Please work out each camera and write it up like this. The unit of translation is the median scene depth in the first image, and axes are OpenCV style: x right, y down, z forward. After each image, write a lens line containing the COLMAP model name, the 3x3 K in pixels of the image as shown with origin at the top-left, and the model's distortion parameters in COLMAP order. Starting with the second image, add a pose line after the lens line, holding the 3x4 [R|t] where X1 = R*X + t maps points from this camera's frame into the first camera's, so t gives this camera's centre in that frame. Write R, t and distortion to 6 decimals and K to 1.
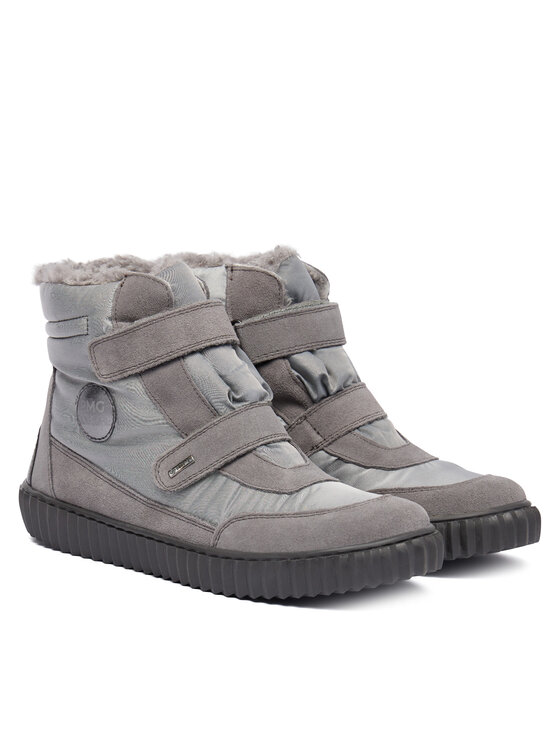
lens RADIAL K [[1896.9, 0, 280.0], [0, 1896.9, 373.0], [0, 0, 1]] dist [-0.009845, -0.096948]
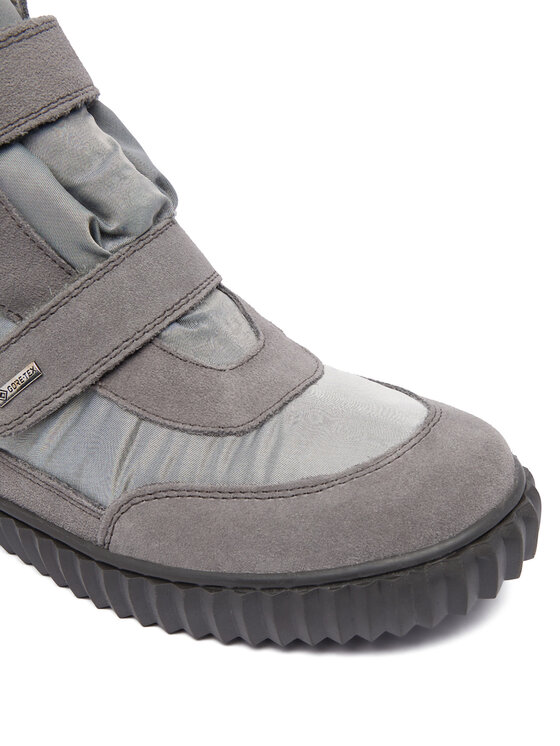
lens RADIAL K [[976.3, 0, 280.0], [0, 976.3, 373.0], [0, 0, 1]] dist [-0.091245, -0.058172]
pose [[0.988906, -0.116989, 0.091532, -0.006198], [0.065165, 0.895423, 0.440422, -0.063063], [-0.133484, -0.429571, 0.893113, 0.761729]]
